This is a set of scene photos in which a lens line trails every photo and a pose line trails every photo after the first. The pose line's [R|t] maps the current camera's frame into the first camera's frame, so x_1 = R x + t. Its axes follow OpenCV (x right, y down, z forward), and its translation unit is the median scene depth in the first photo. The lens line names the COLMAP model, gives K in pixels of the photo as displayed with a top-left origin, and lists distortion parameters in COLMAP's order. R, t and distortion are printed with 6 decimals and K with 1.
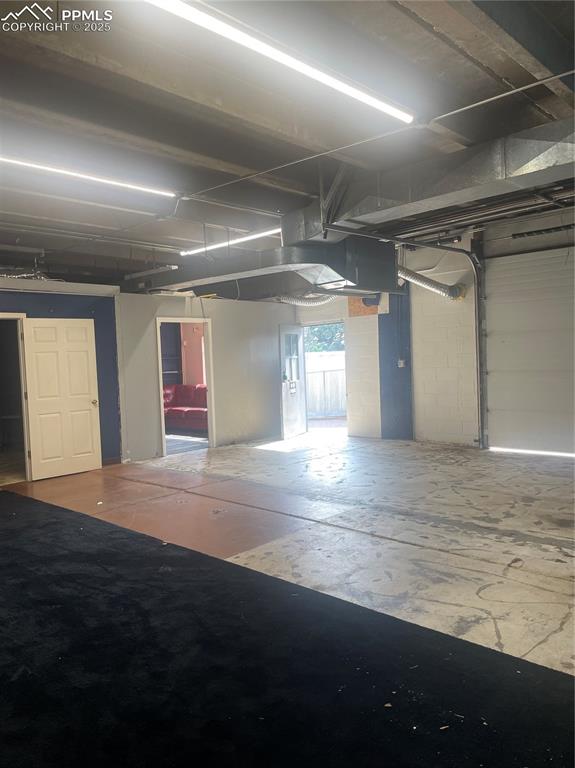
lens RADIAL K [[583.4, 0, 287.5], [0, 583.4, 384.0], [0, 0, 1]] dist [0.091350, -0.144688]
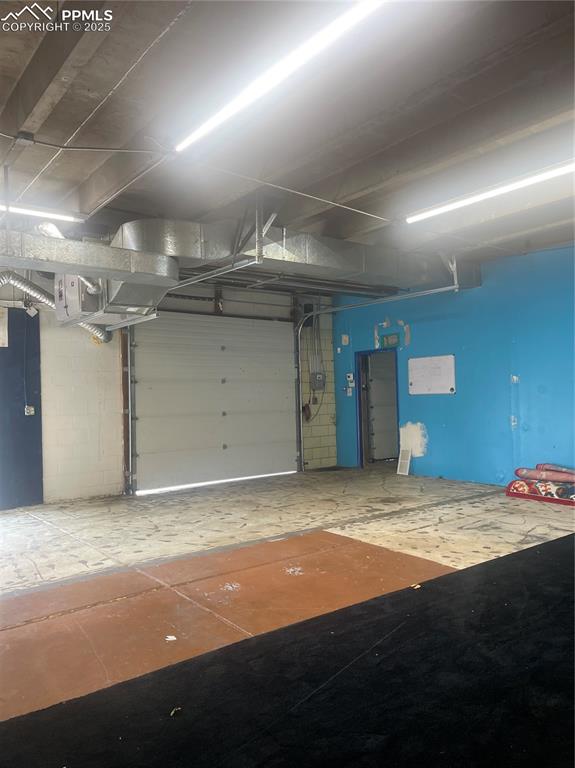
lens RADIAL K [[591.5, 0, 301.3], [0, 591.5, 382.7], [0, 0, 1]] dist [0.102605, -0.153717]
pose [[0.143921, 0.047924, 0.988428, -0.694357], [0.067010, 0.996062, -0.058052, -0.001492], [-0.987318, 0.074589, 0.140142, 0.606825]]
